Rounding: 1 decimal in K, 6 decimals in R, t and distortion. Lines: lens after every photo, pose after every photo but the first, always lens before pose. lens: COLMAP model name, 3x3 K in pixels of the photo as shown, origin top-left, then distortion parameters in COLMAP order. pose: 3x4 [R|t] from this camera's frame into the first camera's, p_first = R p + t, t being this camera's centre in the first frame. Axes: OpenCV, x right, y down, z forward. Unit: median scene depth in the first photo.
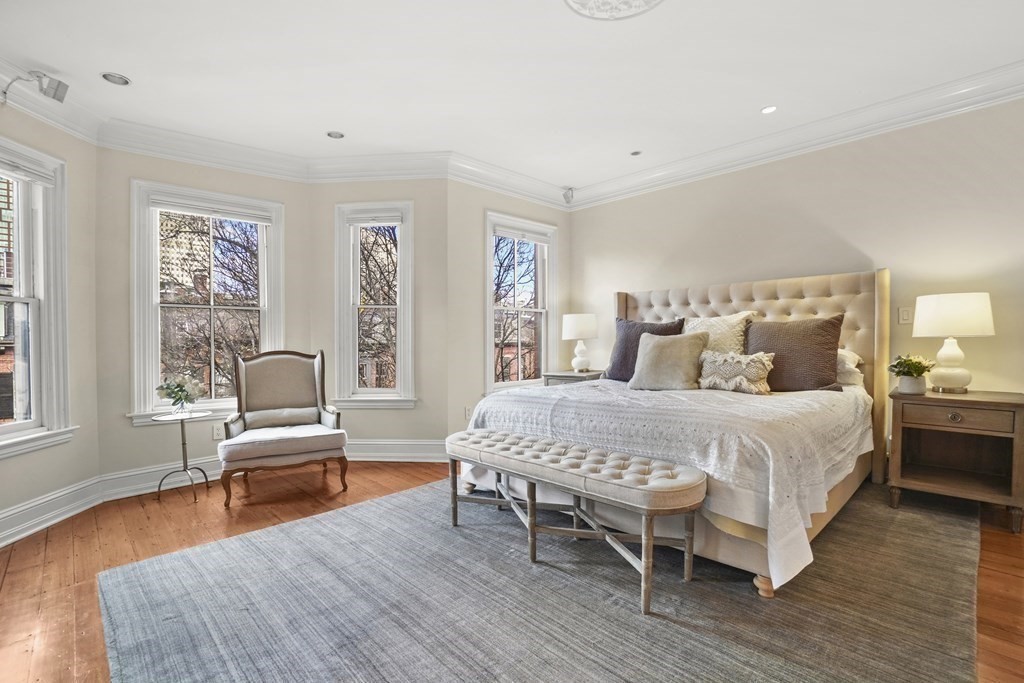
lens RADIAL K [[470.8, 0, 511.3], [0, 470.8, 345.3], [0, 0, 1]] dist [-0.000546, 0.000358]
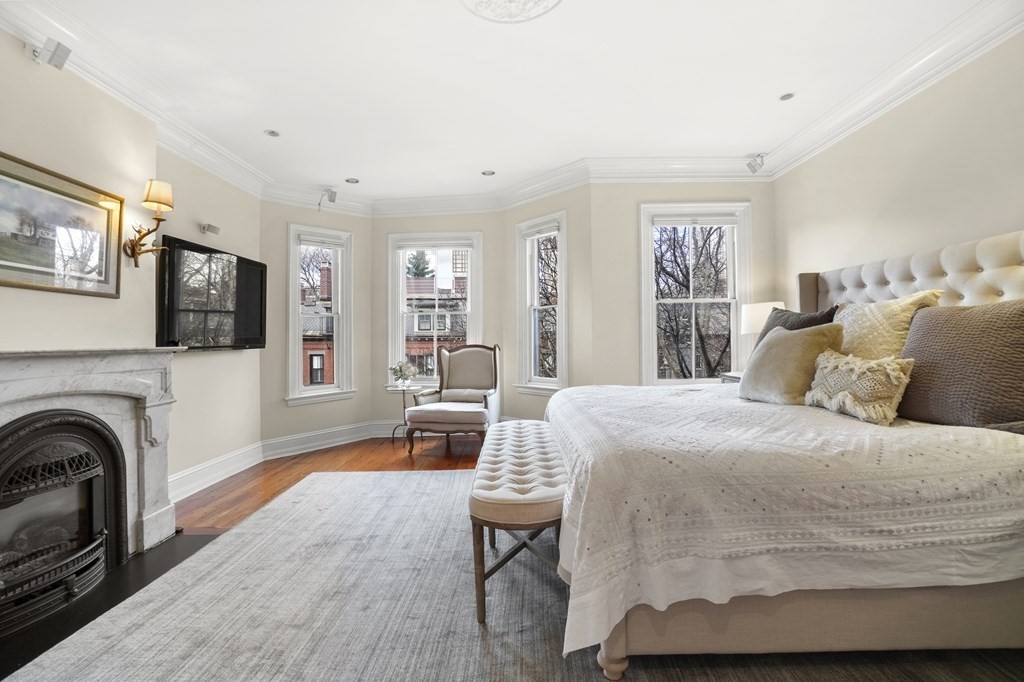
lens RADIAL K [[444.7, 0, 513.9], [0, 444.7, 325.5], [0, 0, 1]] dist [-0.001876, 0.000028]
pose [[0.737649, -0.016683, -0.674979, 0.469916], [-0.002315, 0.999626, -0.027238, -0.008189], [0.675181, 0.021655, 0.737334, 0.180604]]
